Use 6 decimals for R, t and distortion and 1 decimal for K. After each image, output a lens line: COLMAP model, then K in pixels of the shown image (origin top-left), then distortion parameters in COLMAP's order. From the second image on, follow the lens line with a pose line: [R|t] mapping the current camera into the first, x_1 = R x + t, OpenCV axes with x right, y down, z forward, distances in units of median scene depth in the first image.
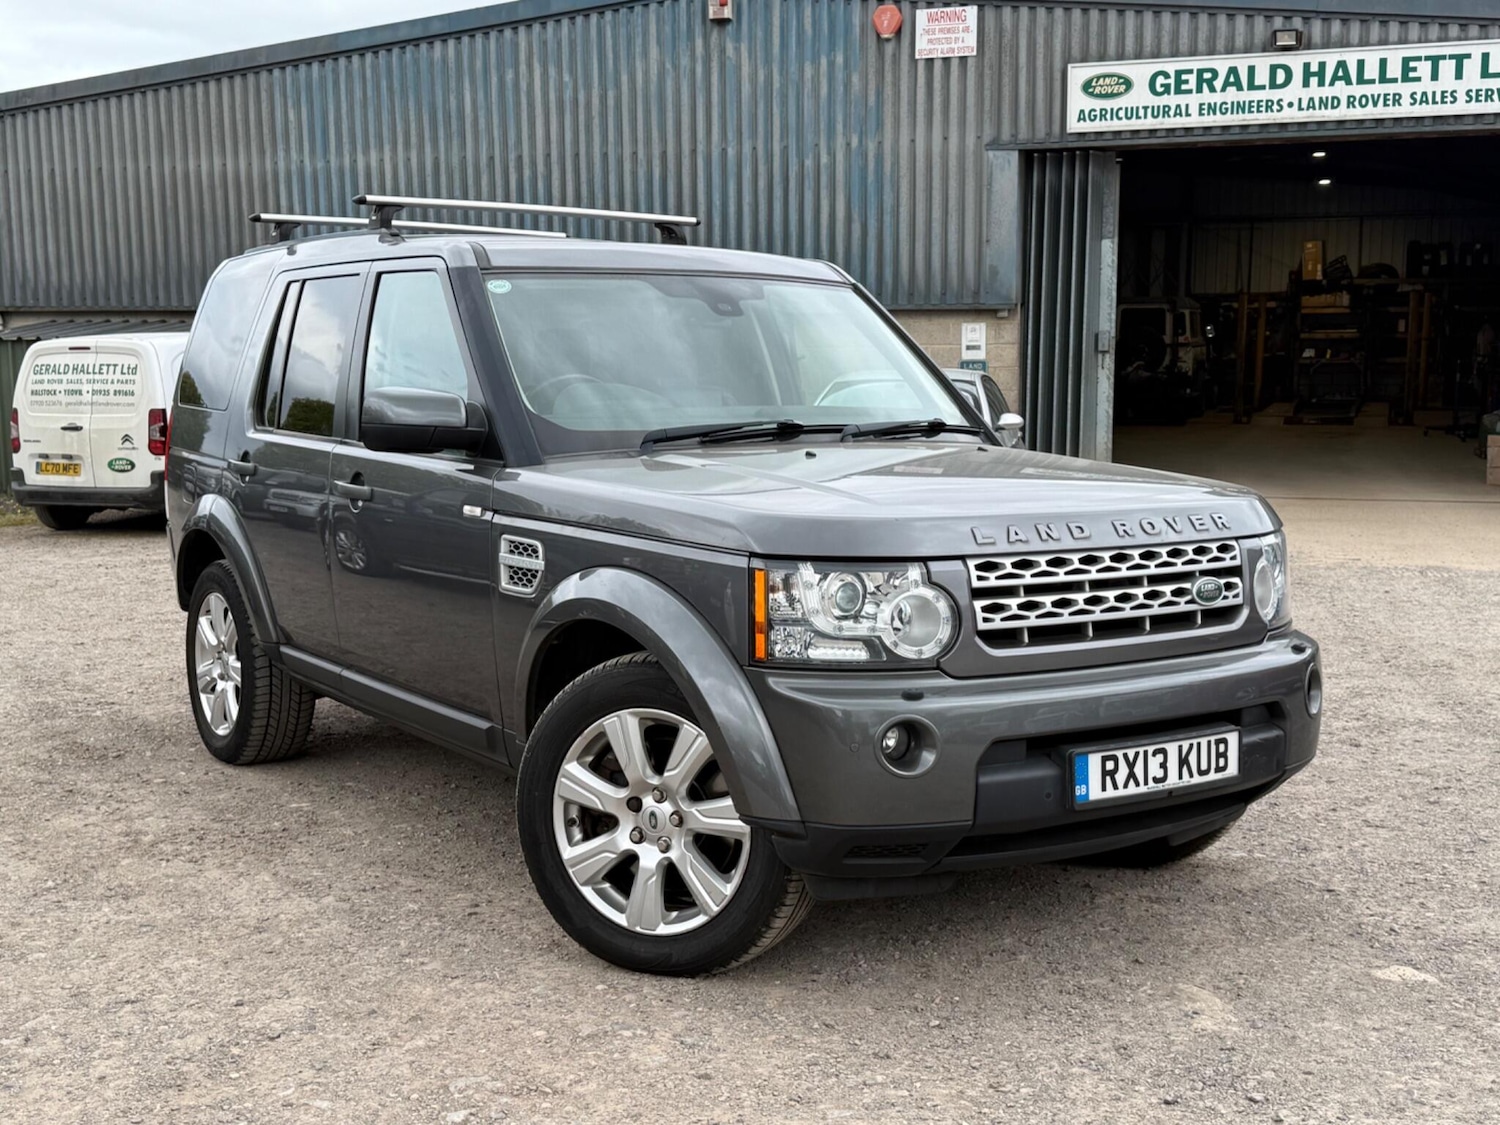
lens RADIAL K [[1836.9, 0, 750.0], [0, 1836.9, 562.5], [0, 0, 1]] dist [0.200708, -0.476488]
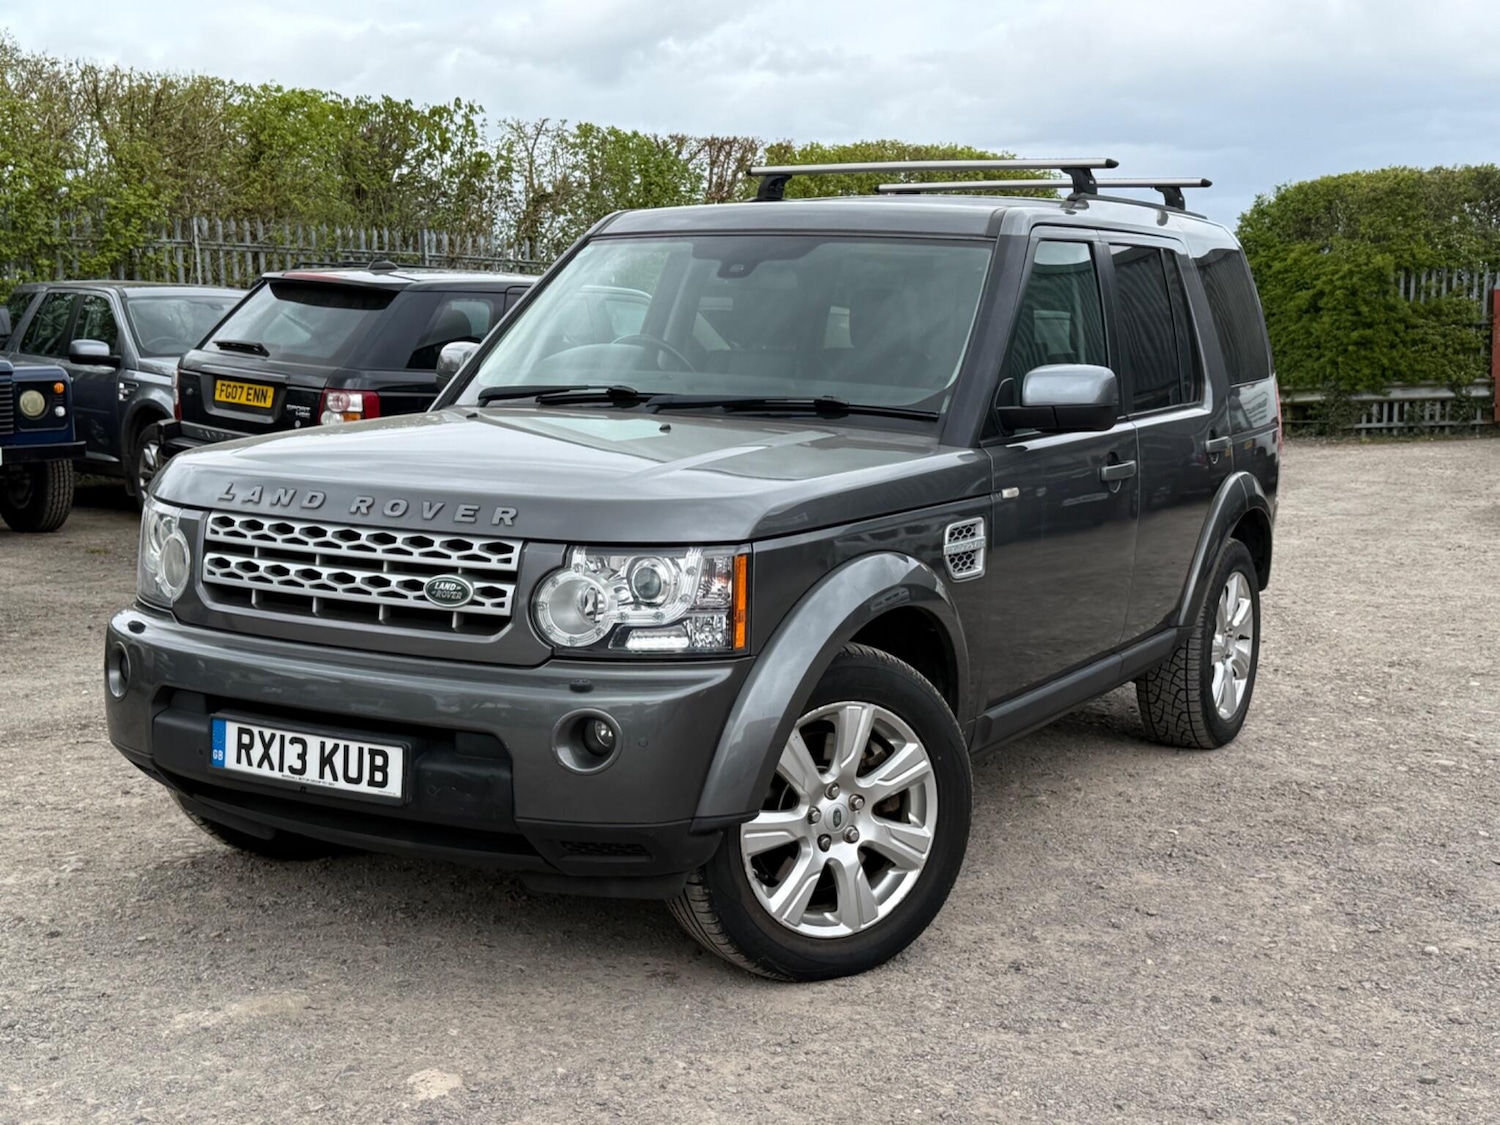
lens RADIAL K [[1836.9, 0, 750.0], [0, 1836.9, 562.5], [0, 0, 1]] dist [0.200708, -0.476488]
pose [[0.451551, 0.126449, -0.883239, 0.790609], [-0.112564, 0.990071, 0.084196, -0.063956], [0.885116, 0.061402, 0.461302, 0.528278]]
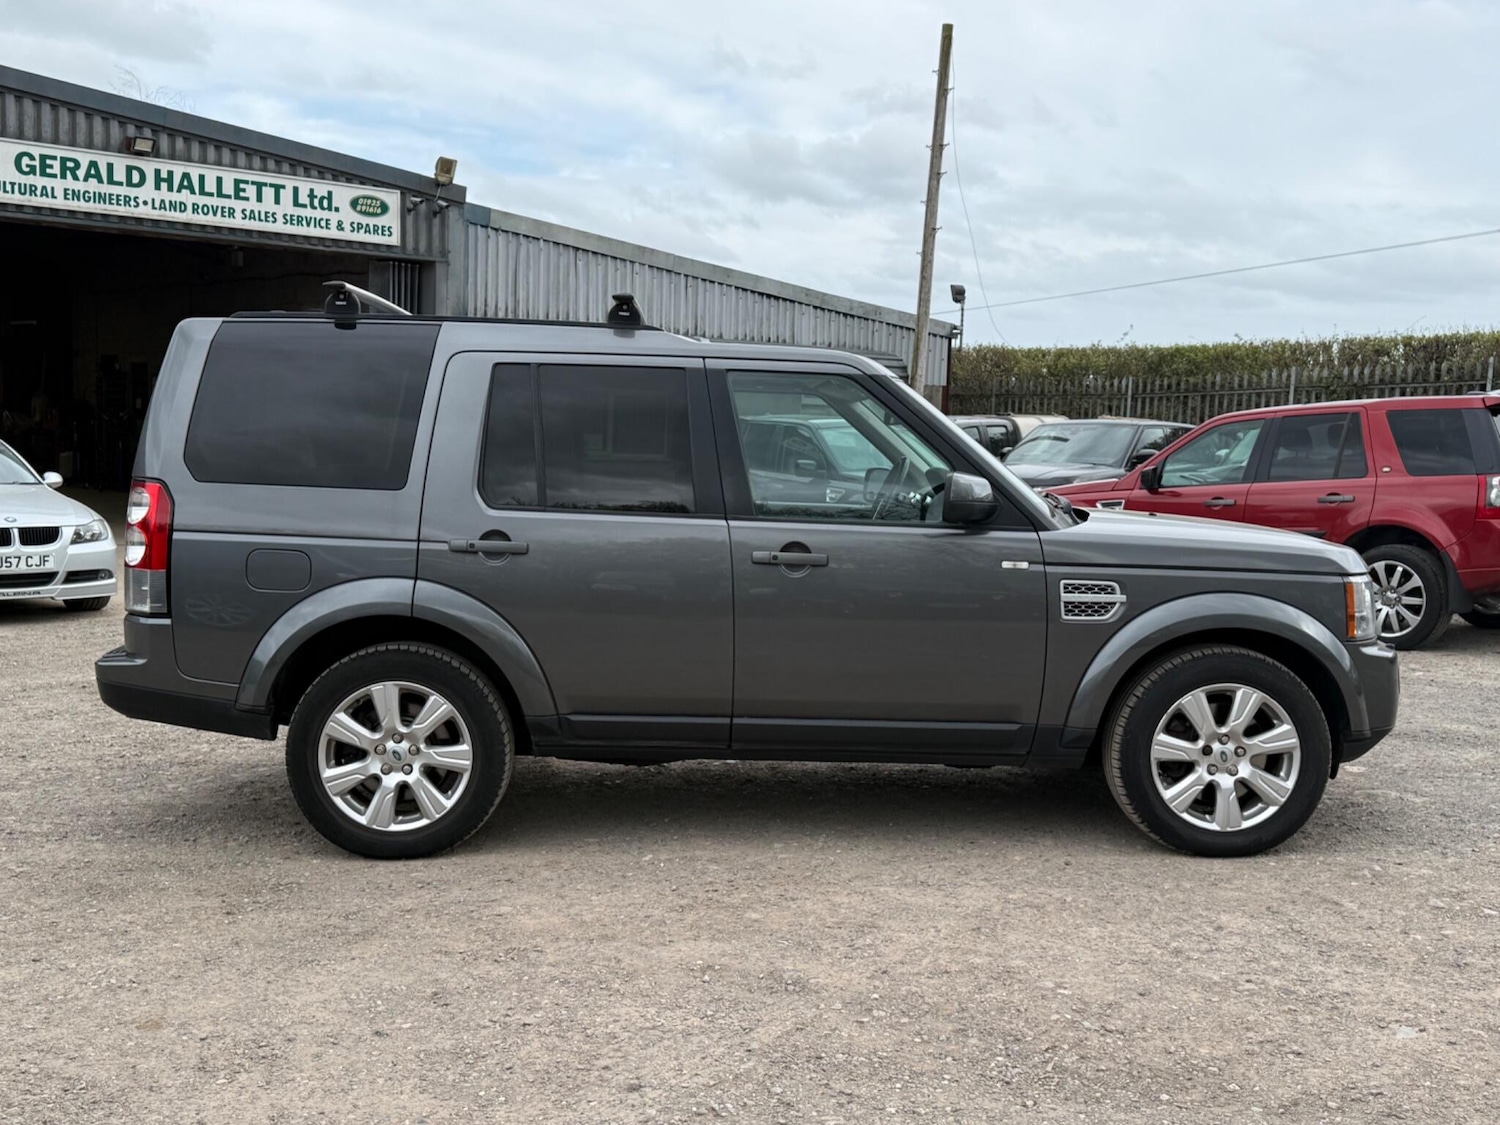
lens RADIAL K [[1633.3, 0, 747.2], [0, 1633.3, 508.0], [0, 0, 1]] dist [0.156171, -0.300442]
pose [[0.502905, -0.027944, 0.863890, -1.029444], [0.070976, 0.997437, -0.009054, -0.058165], [-0.861423, 0.065869, 0.503600, 0.461196]]
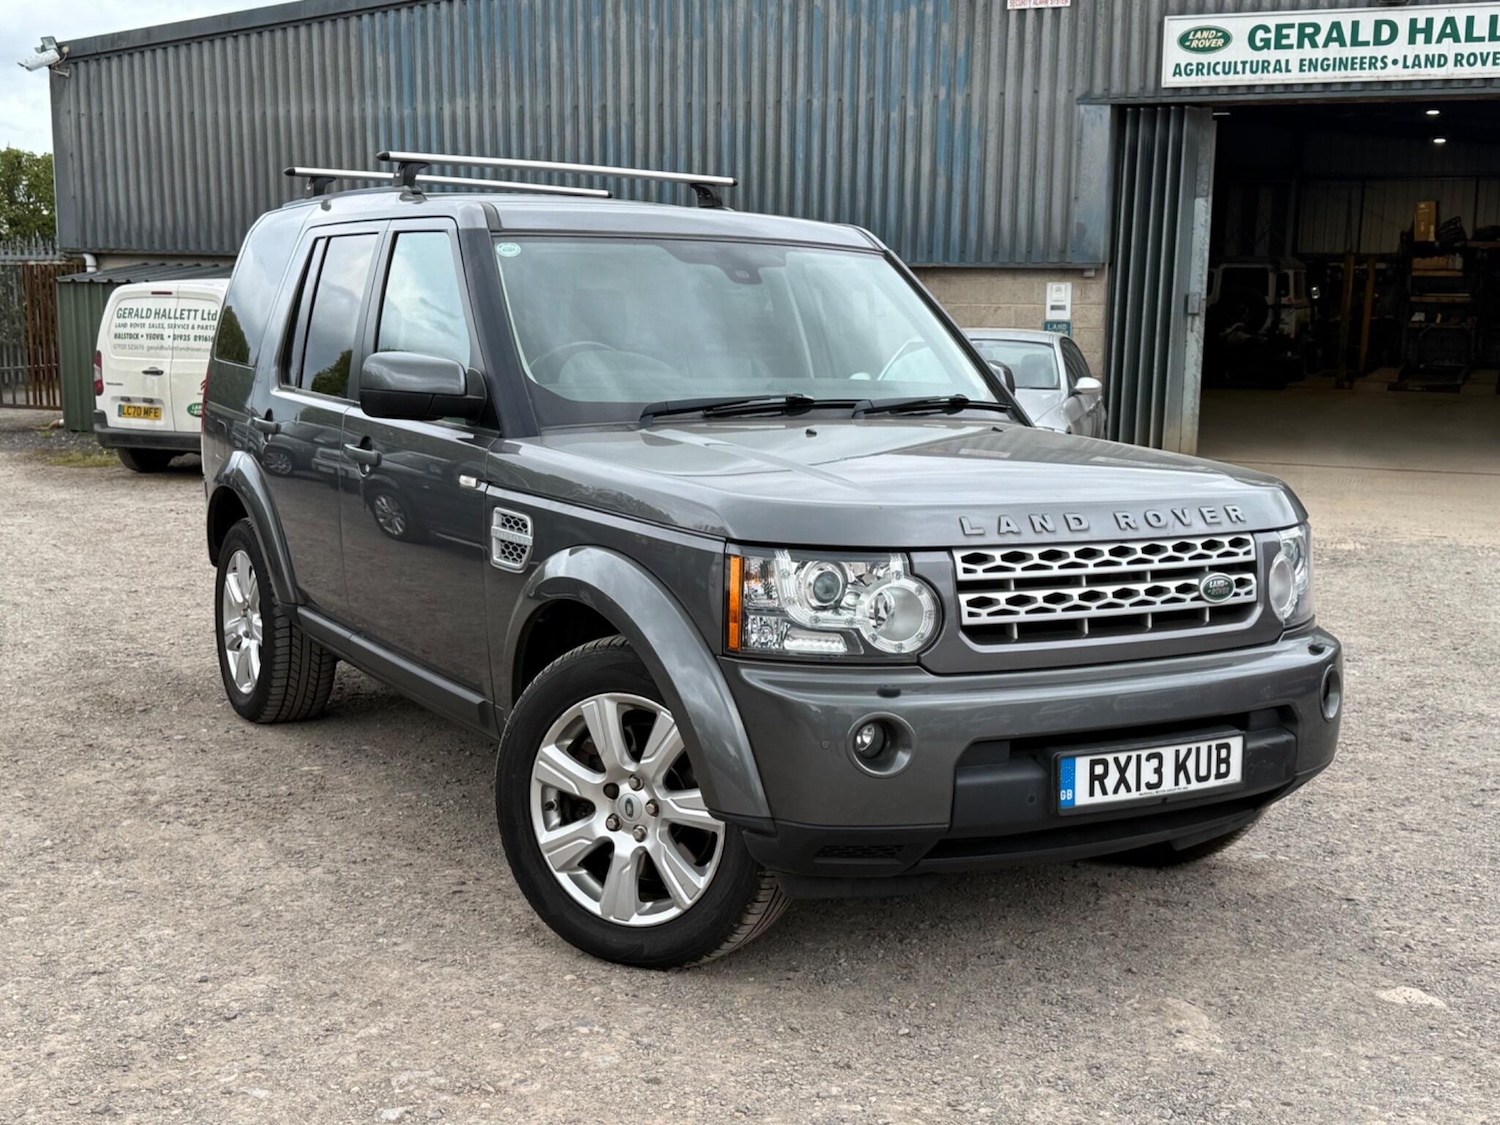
lens RADIAL K [[1834.5, 0, 746.5], [0, 1834.5, 560.6], [0, 0, 1]] dist [0.195802, -0.460183]
pose [[0.997982, 0.026901, -0.057525, 0.044045], [-0.025385, 0.999315, 0.026922, -0.013103], [0.058210, -0.025407, 0.997981, 0.027443]]
